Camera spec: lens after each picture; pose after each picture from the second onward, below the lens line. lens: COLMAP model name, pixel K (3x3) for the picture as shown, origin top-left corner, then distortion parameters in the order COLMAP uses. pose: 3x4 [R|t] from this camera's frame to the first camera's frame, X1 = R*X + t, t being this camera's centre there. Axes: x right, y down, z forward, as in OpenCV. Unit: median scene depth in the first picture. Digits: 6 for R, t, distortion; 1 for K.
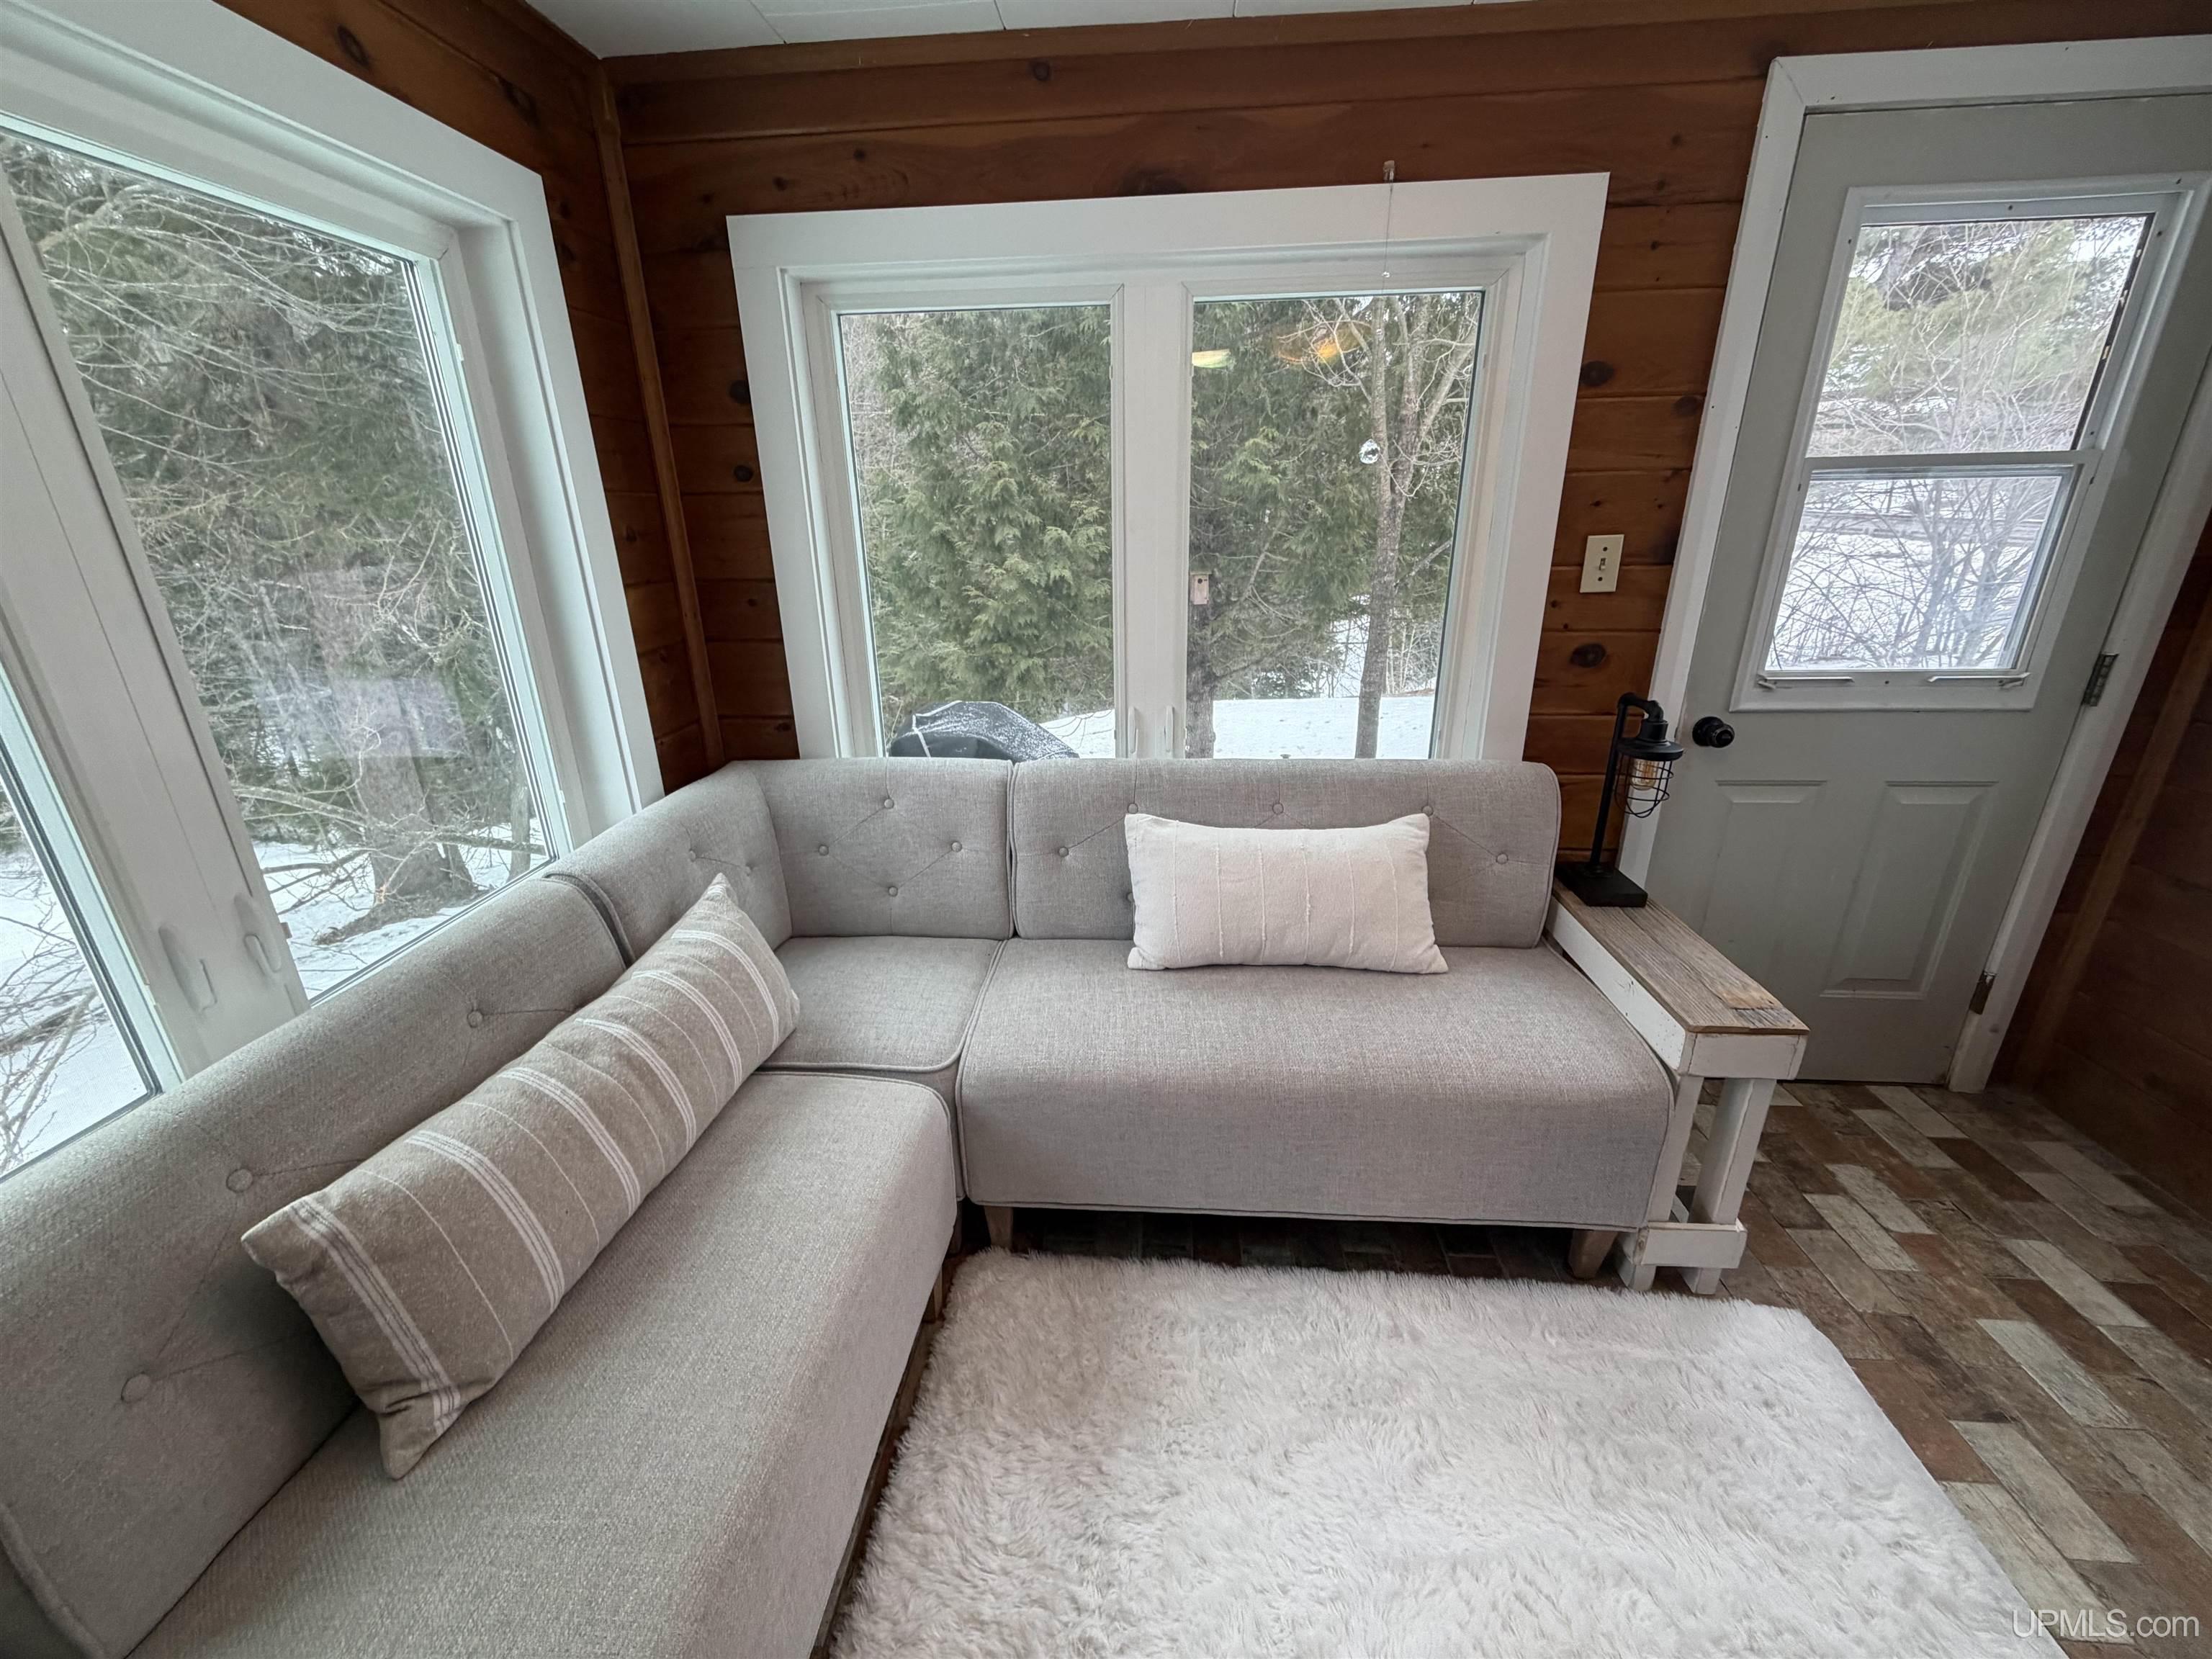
lens RADIAL K [[880.3, 0, 1097.2], [0, 880.3, 826.0], [0, 0, 1]] dist [-0.000575, 0.000208]
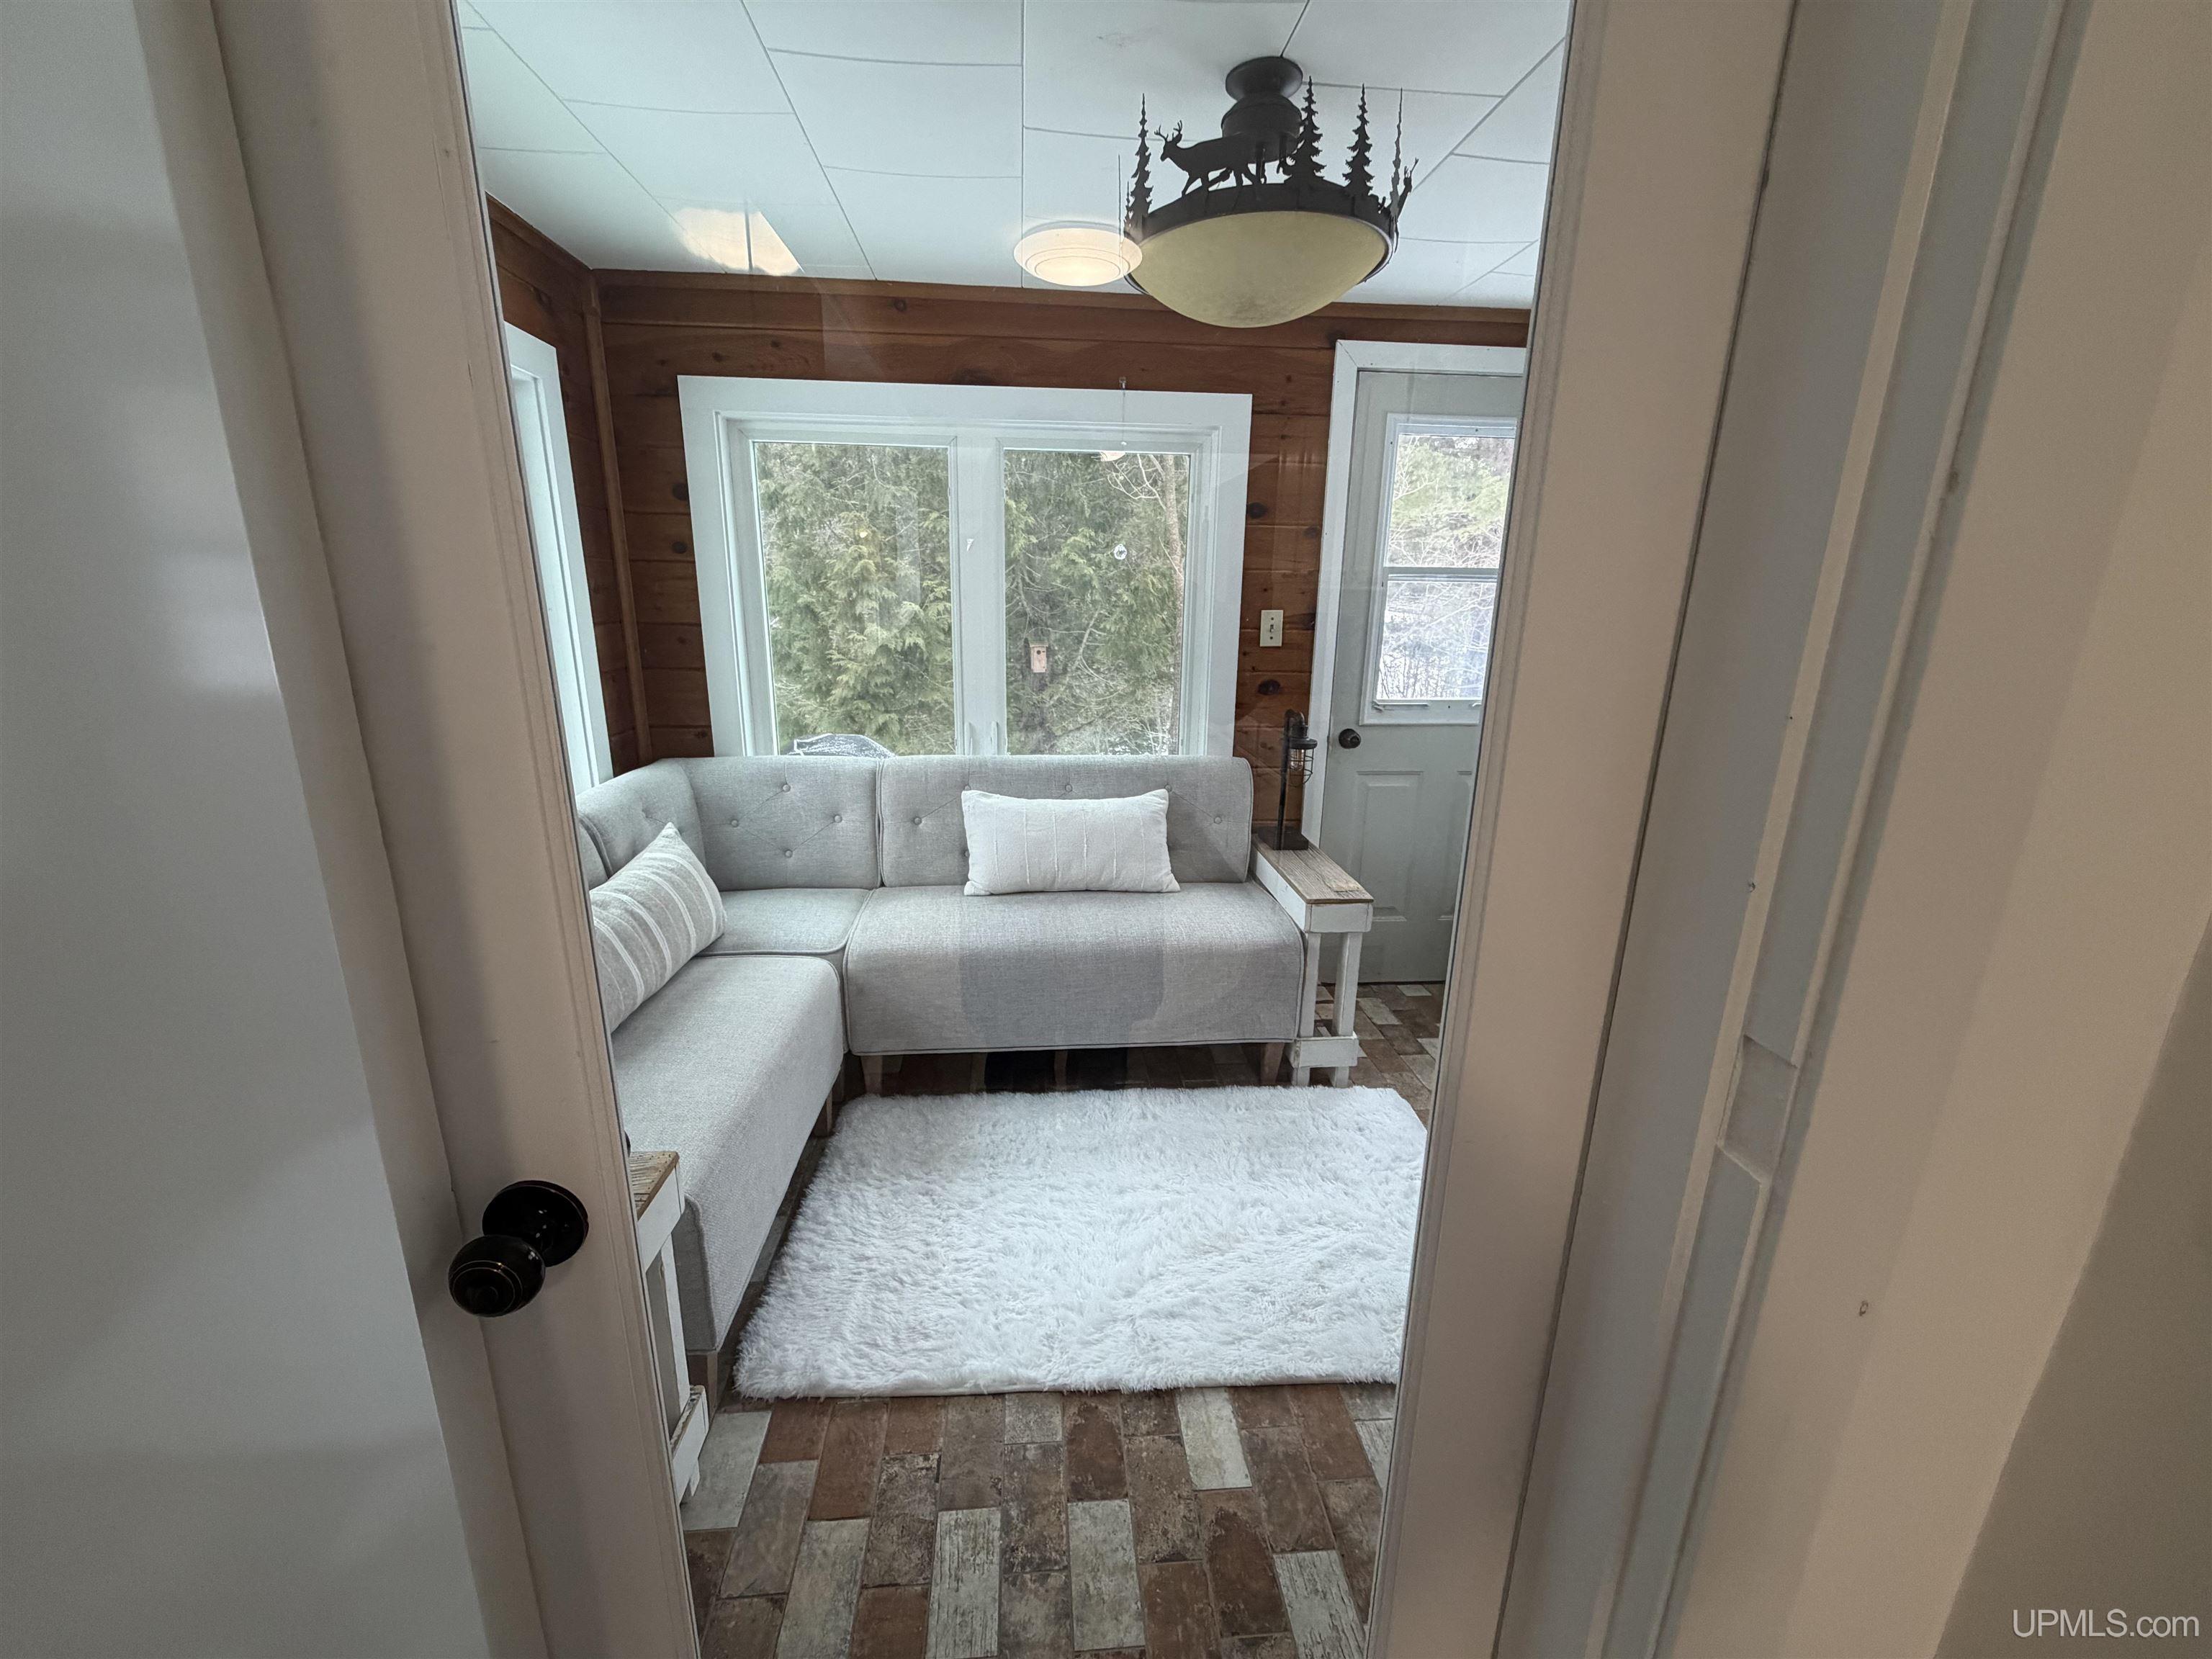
lens RADIAL K [[880.3, 0, 1097.2], [0, 880.3, 826.0], [0, 0, 1]] dist [-0.000575, 0.000208]
pose [[0.986732, -0.008824, 0.162116, 0.017230], [0.023170, 0.995954, -0.086821, 0.177206], [-0.160694, 0.089425, 0.982945, -0.444413]]
